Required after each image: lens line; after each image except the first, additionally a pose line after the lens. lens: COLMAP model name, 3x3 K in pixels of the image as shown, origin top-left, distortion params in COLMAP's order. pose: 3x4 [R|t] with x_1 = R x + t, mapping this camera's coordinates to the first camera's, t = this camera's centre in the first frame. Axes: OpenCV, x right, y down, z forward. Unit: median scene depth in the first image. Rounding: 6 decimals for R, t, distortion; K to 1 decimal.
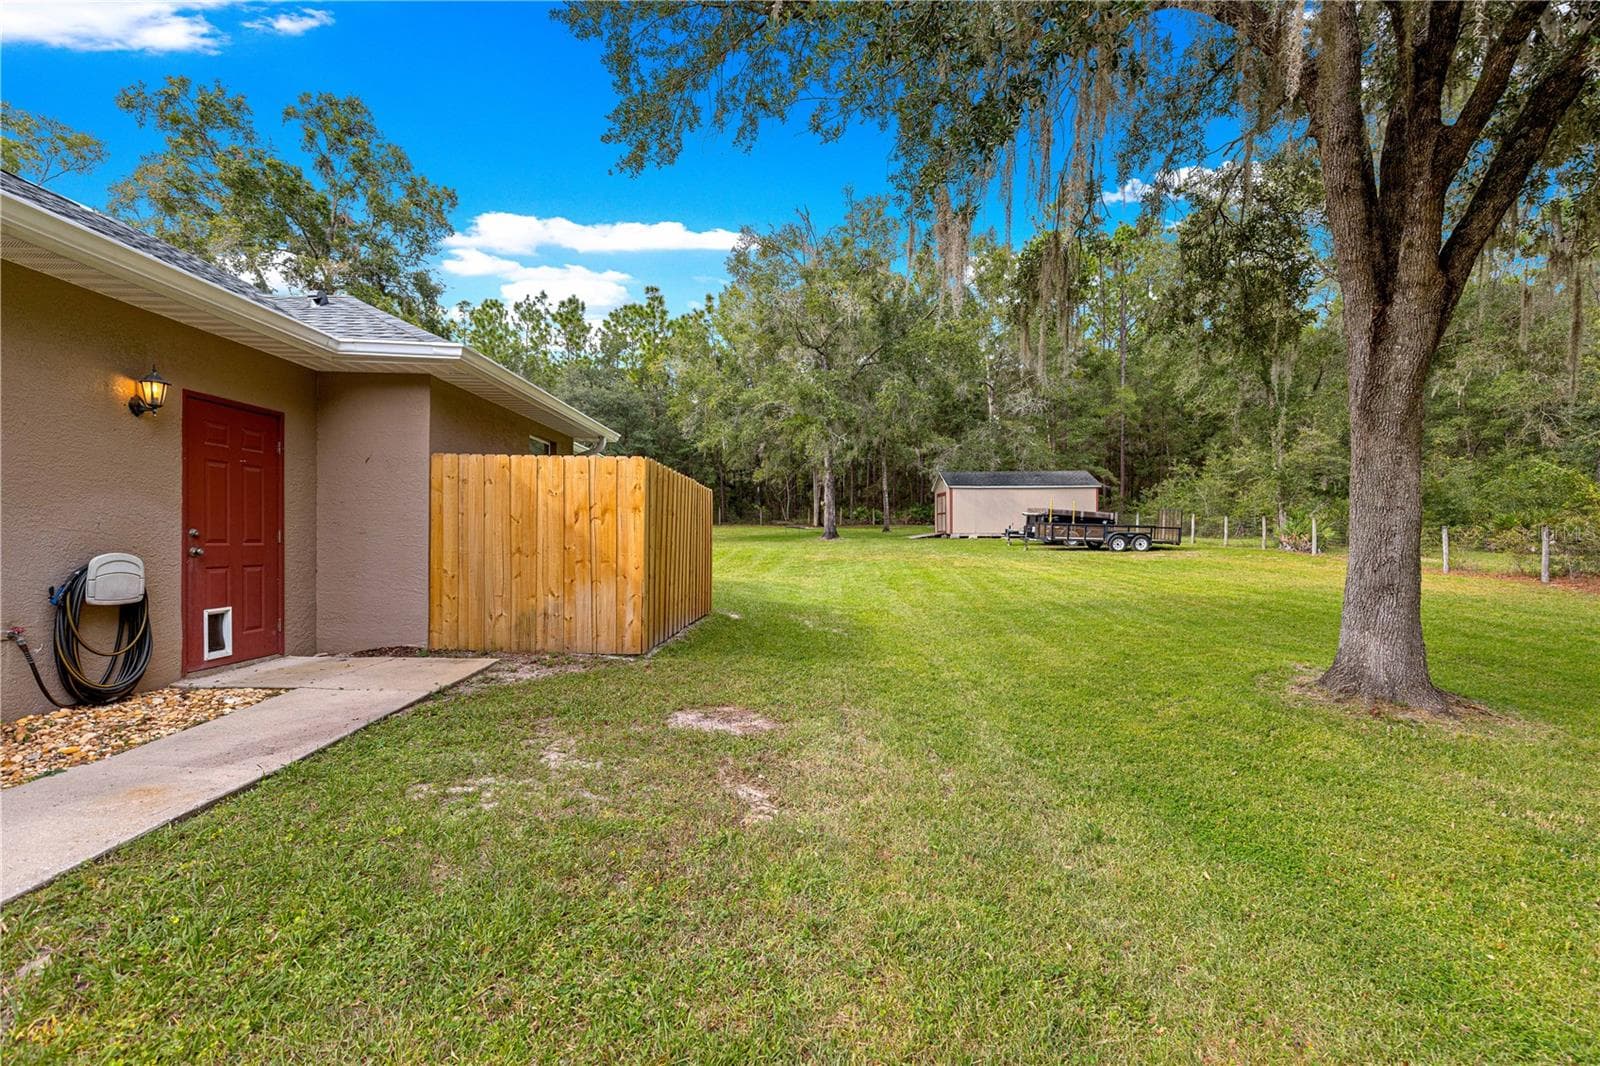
lens RADIAL K [[723.8, 0, 811.7], [0, 723.8, 534.6], [0, 0, 1]] dist [0.004873, -0.001722]
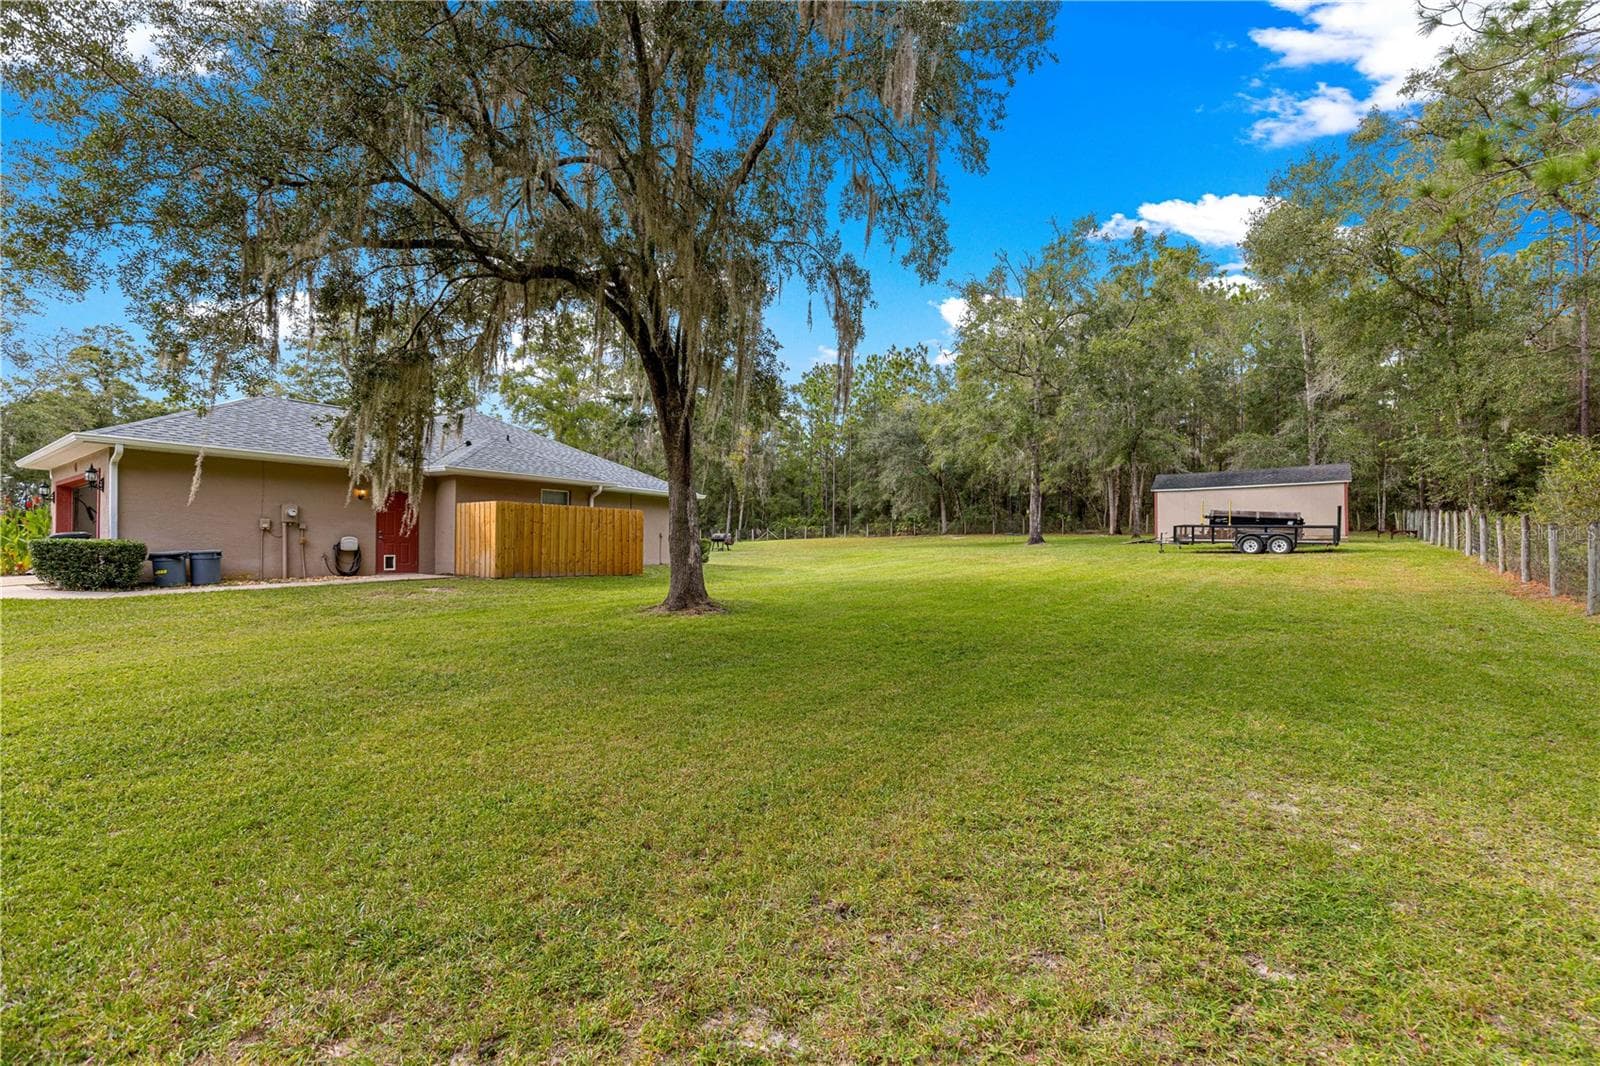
lens RADIAL K [[723.8, 0, 803.1], [0, 723.8, 535.7], [0, 0, 1]] dist [0.004873, -0.001722]
pose [[0.786529, -0.014998, -0.617371, 0.422598], [0.003204, 0.999791, -0.020206, 0.013032], [0.617544, 0.013914, 0.786413, -0.069245]]
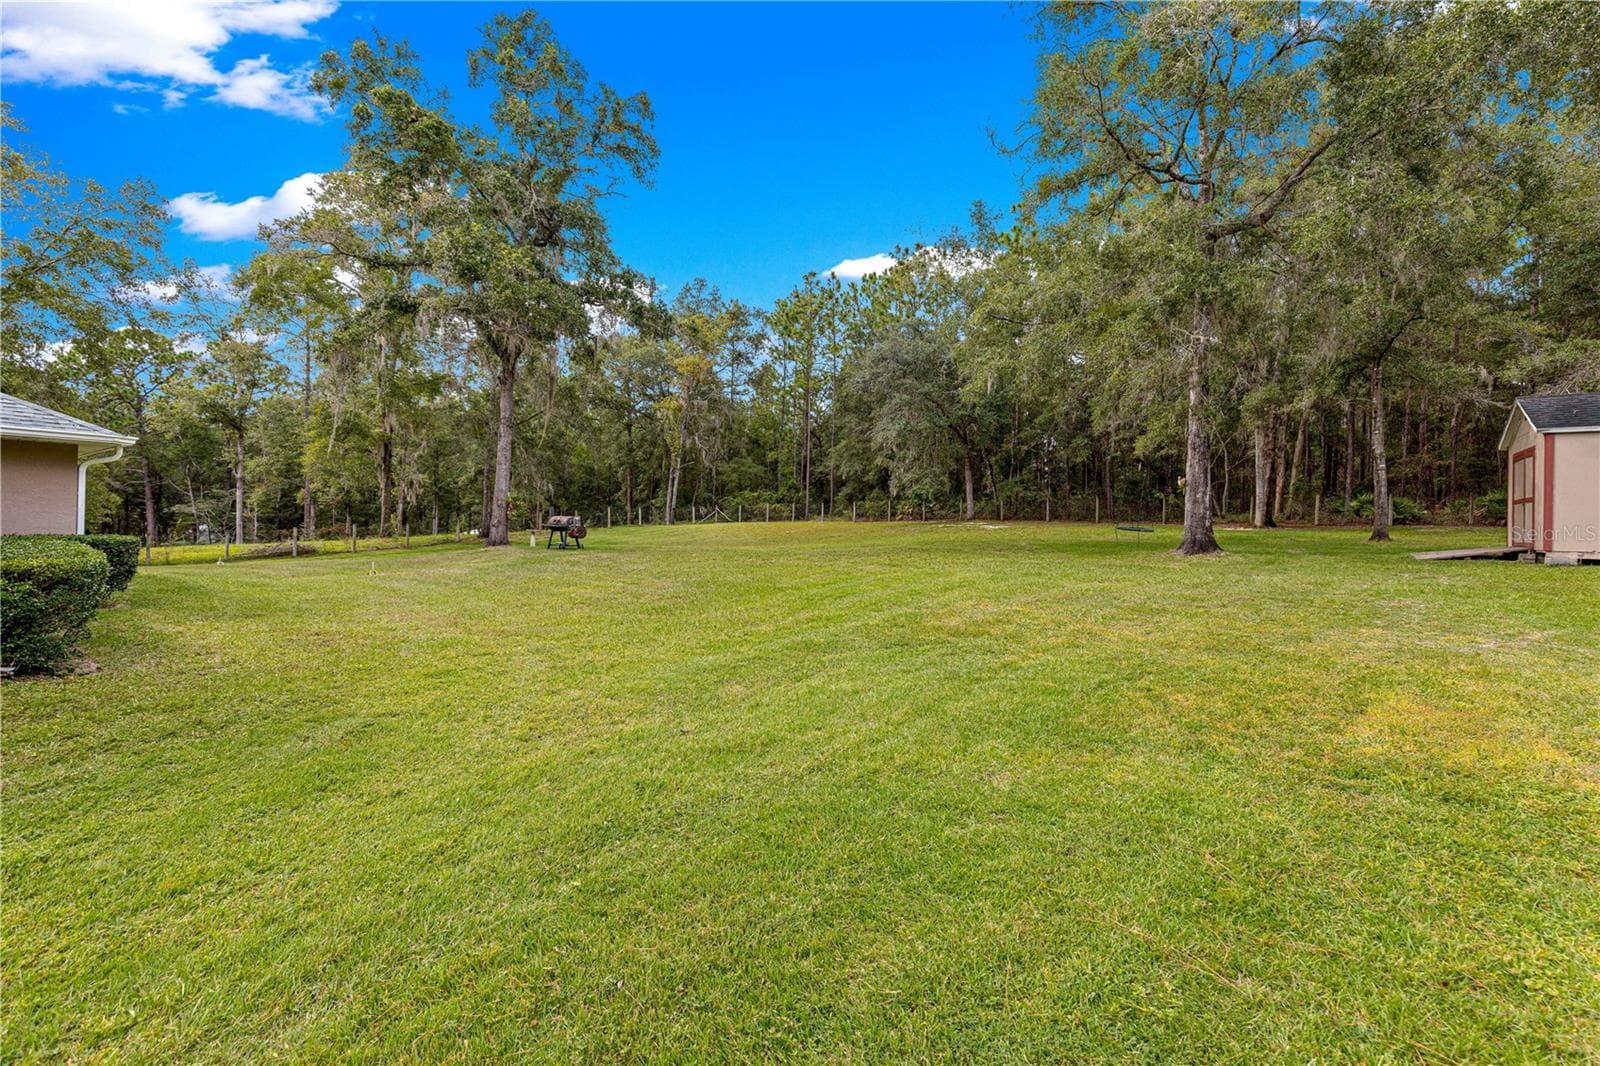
lens RADIAL K [[723.8, 0, 800.7], [0, 723.8, 530.6], [0, 0, 1]] dist [0.004873, -0.001722]
pose [[0.782595, 0.013073, -0.622394, 0.121676], [-0.013211, 0.999903, 0.004390, -0.008463], [0.622391, 0.004787, 0.782692, 0.443962]]
